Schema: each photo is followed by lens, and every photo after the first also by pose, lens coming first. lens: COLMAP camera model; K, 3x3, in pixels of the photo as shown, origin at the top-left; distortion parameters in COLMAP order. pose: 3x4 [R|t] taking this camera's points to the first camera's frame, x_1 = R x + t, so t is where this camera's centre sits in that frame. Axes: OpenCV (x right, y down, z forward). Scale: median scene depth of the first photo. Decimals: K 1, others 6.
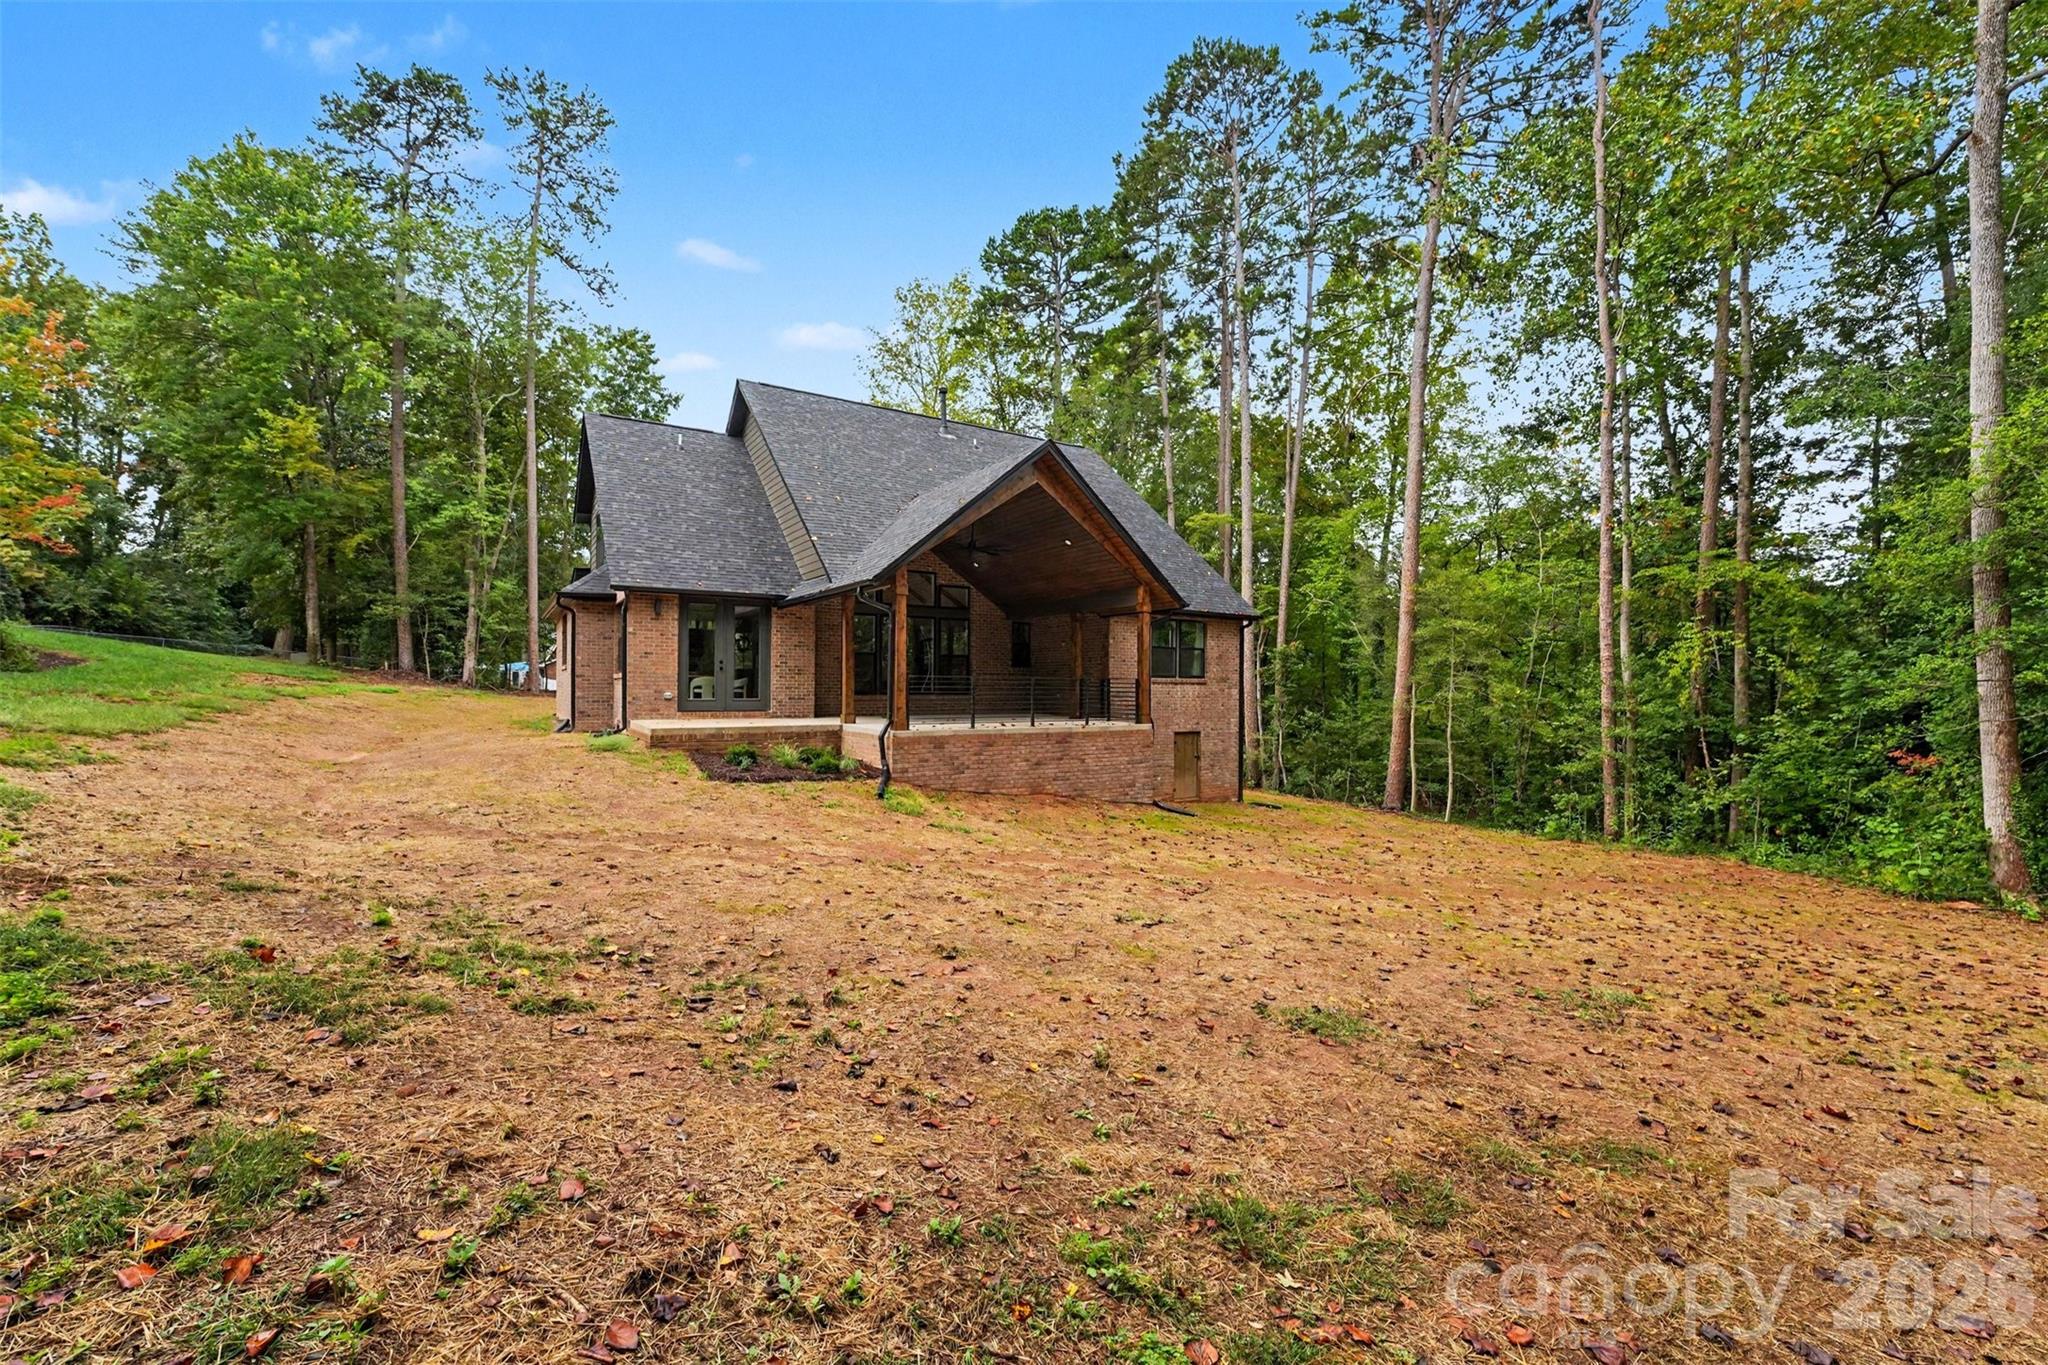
lens RADIAL K [[879.8, 0, 1029.9], [0, 879.8, 693.5], [0, 0, 1]] dist [0.000815, -0.012630]
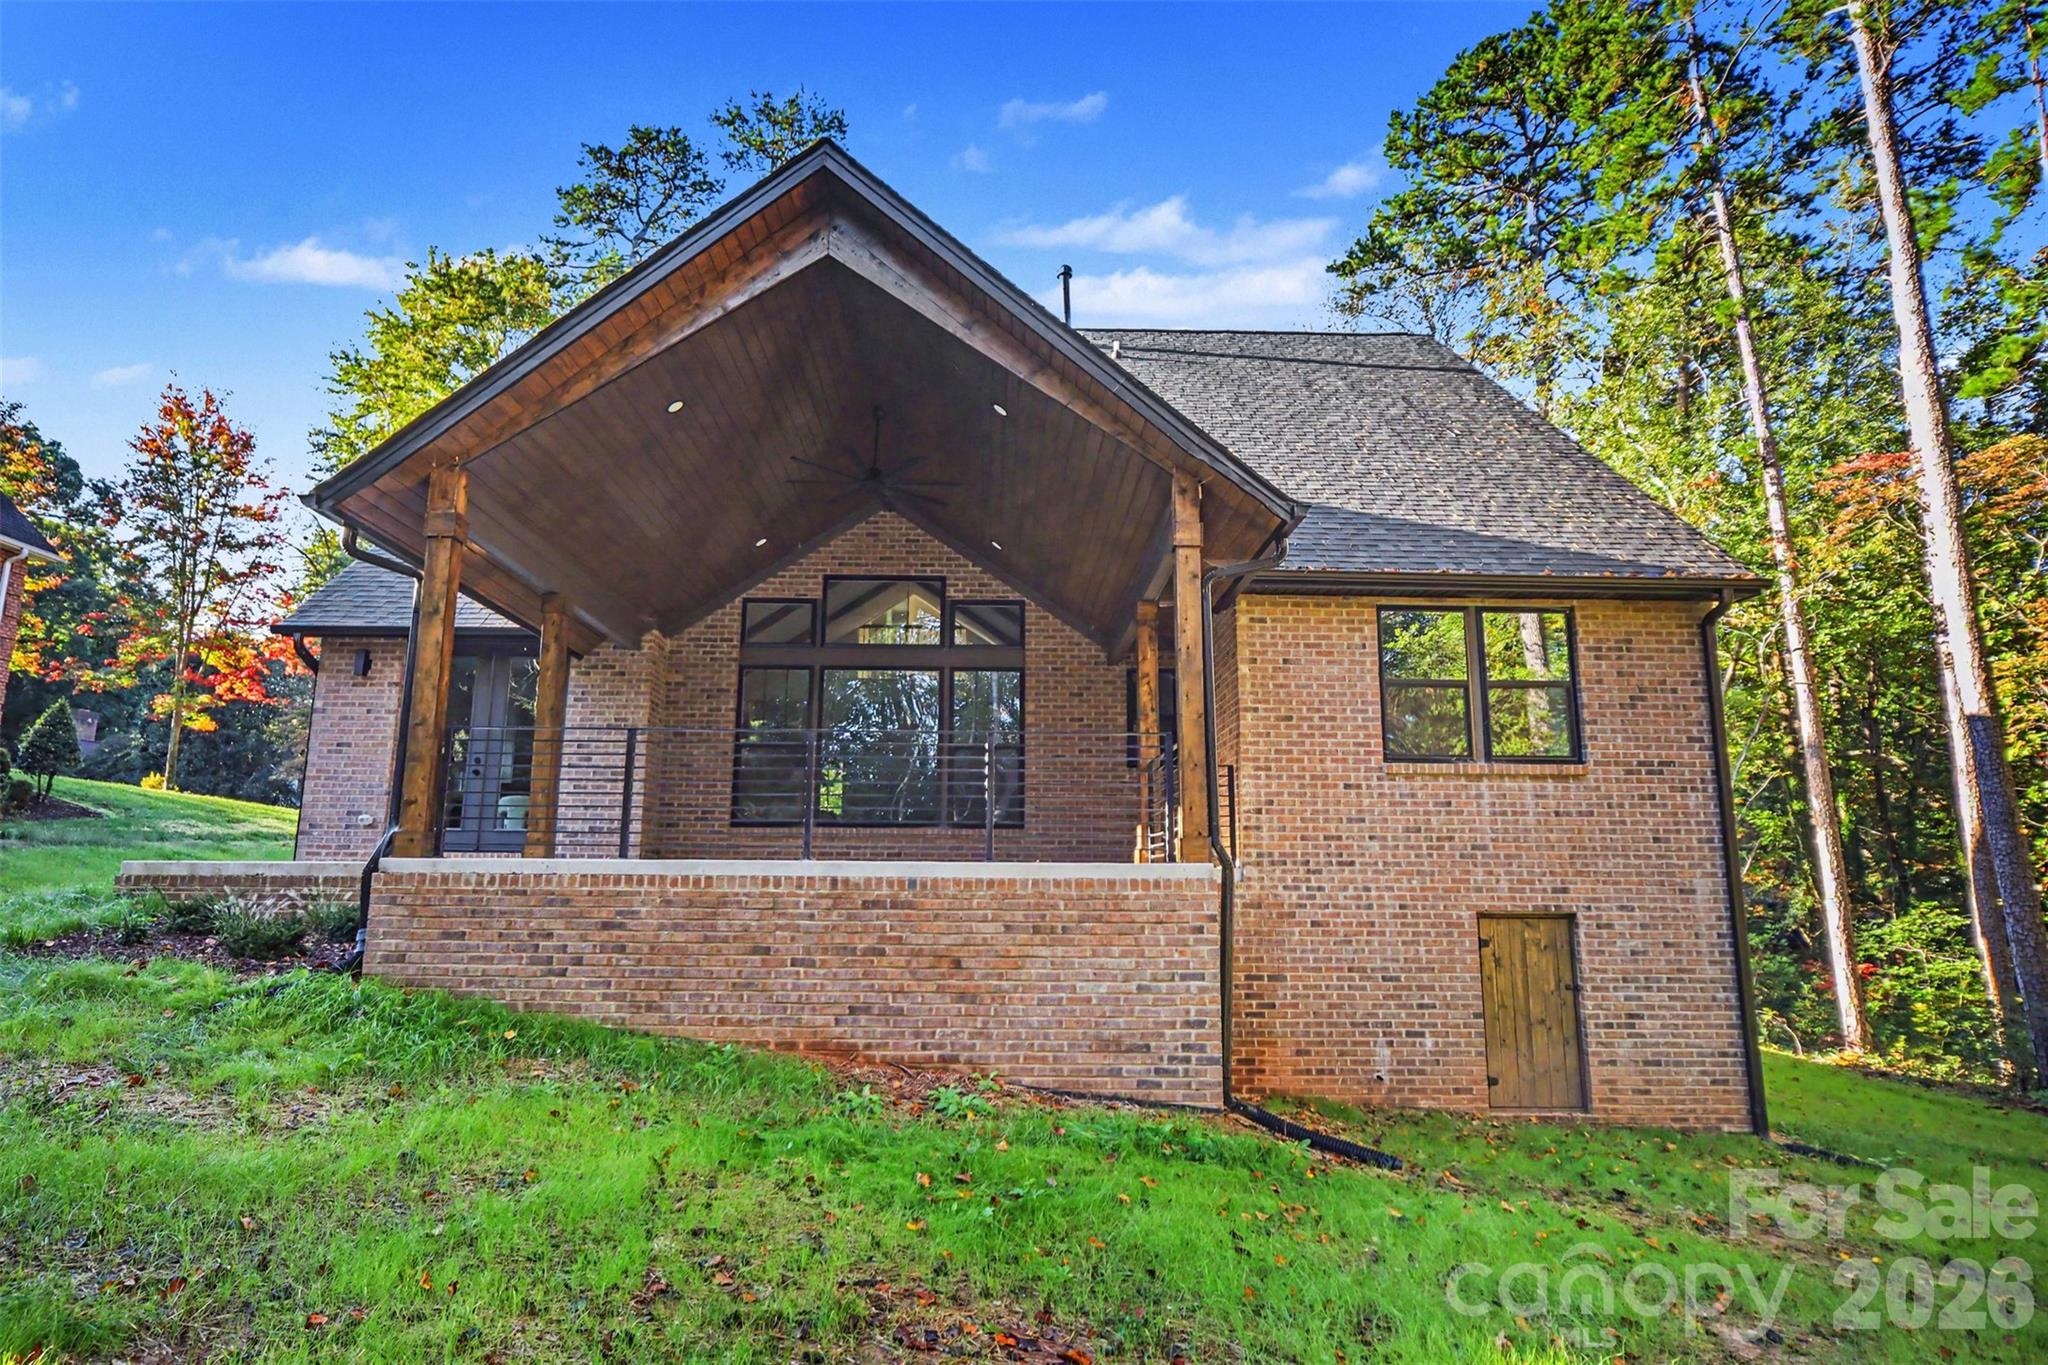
lens RADIAL K [[1197.0, 0, 1009.3], [0, 1197.0, 676.0], [0, 0, 1]] dist [0.006085, 0.002695]
pose [[0.838086, -0.095864, -0.537050, 0.188711], [-0.007750, 0.982248, -0.187427, 0.028784], [0.545484, 0.161242, 0.822465, 0.320404]]
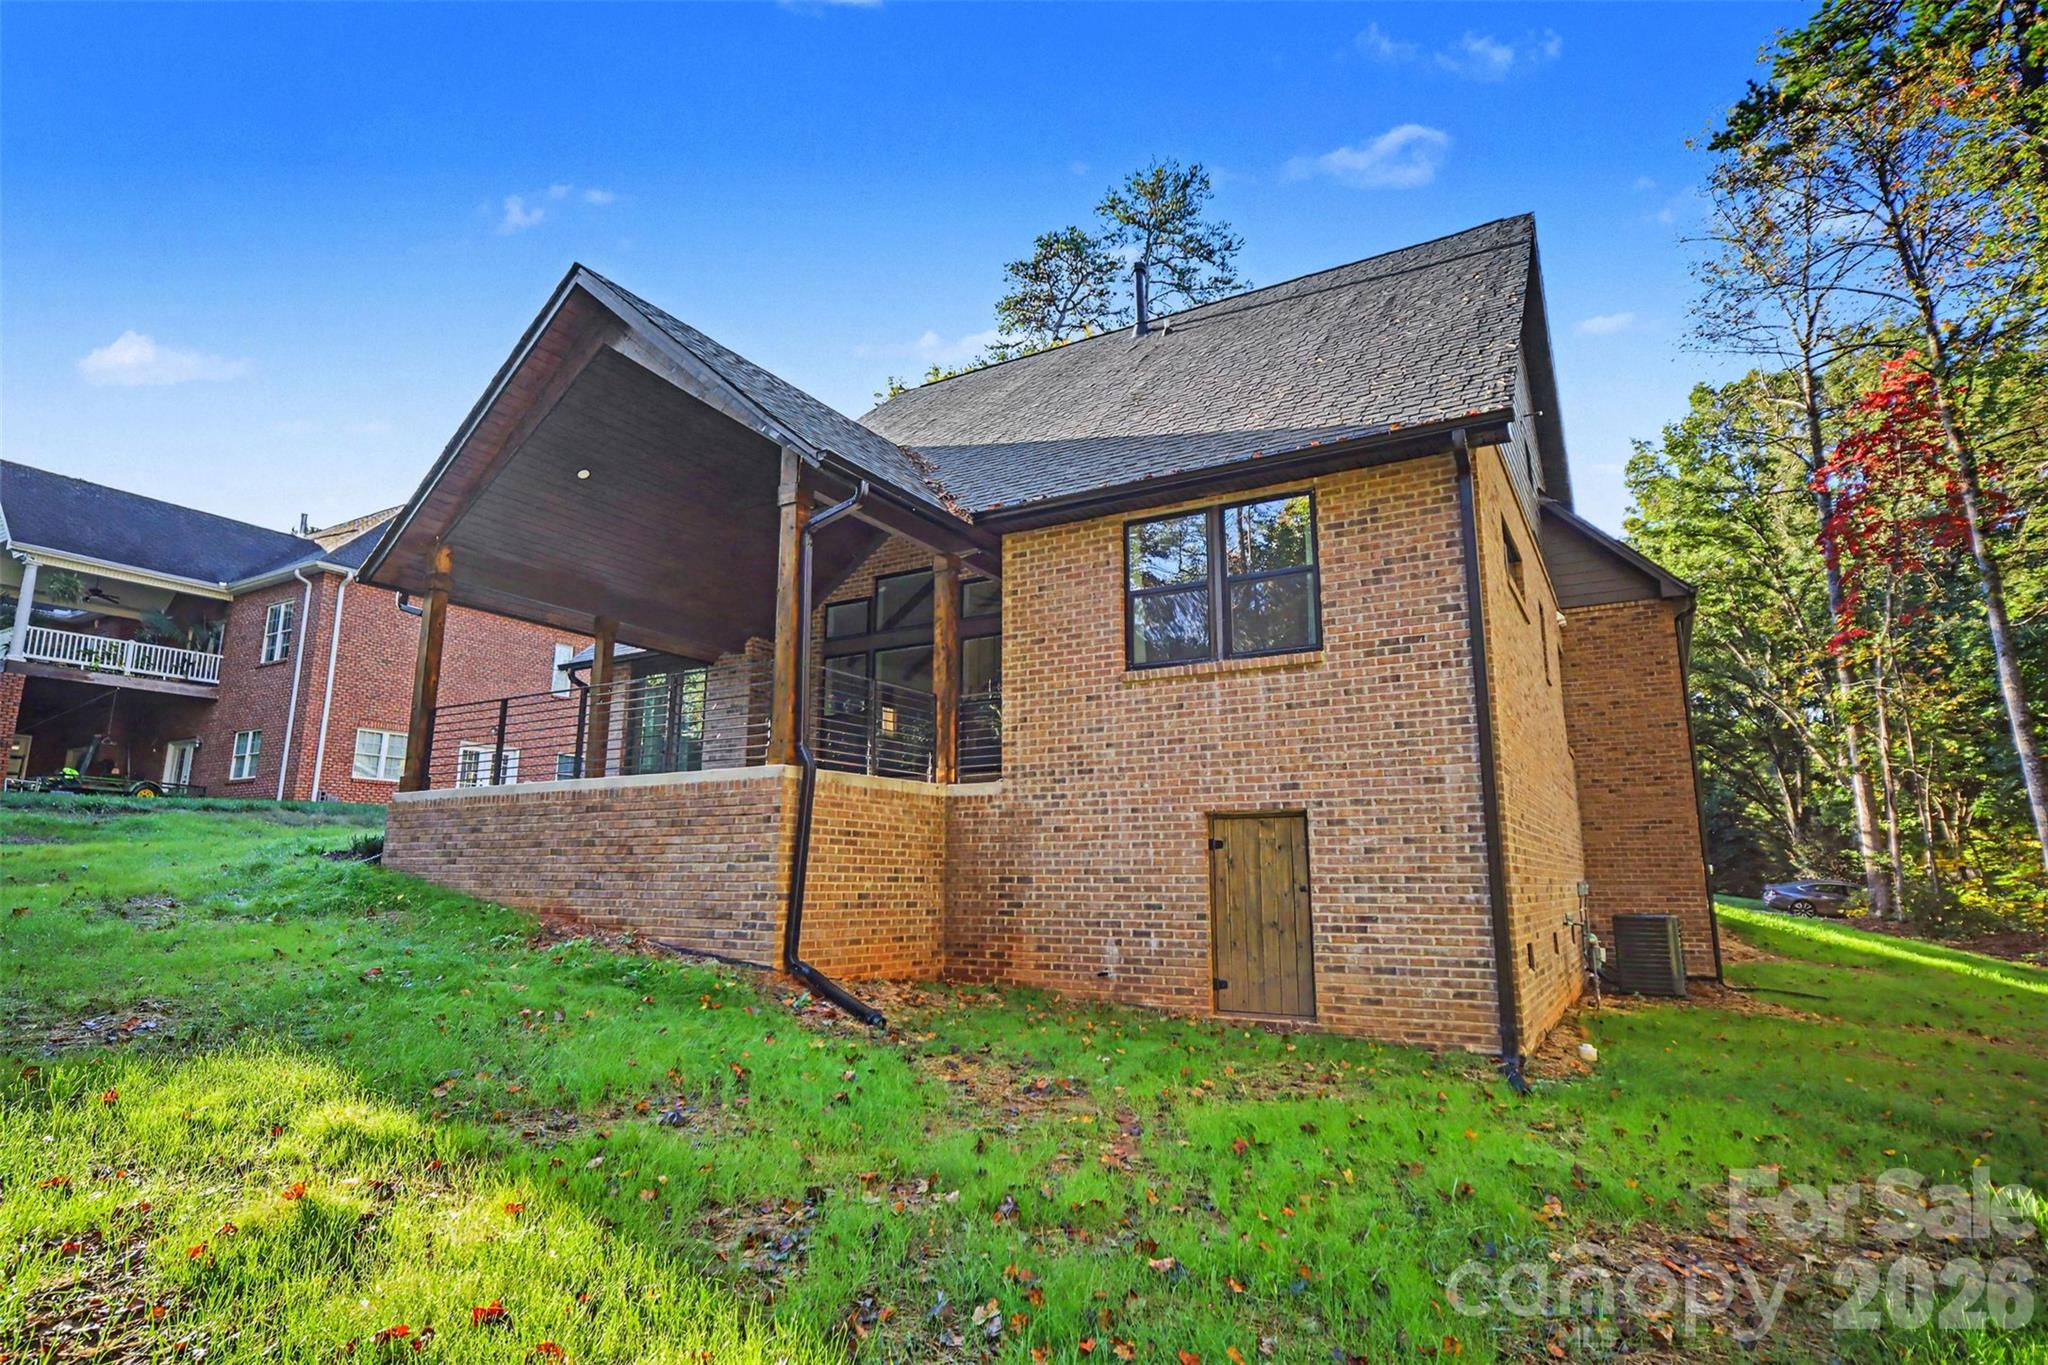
lens RADIAL K [[1089.7, 0, 1024.0], [0, 1089.7, 682.5], [0, 0, 1]] dist [-0.002594, 0.000102]
pose [[0.413972, -0.171397, -0.894008, 0.365182], [-0.010193, 0.981179, -0.192829, 0.052962], [0.910232, 0.088938, 0.404434, 0.508914]]
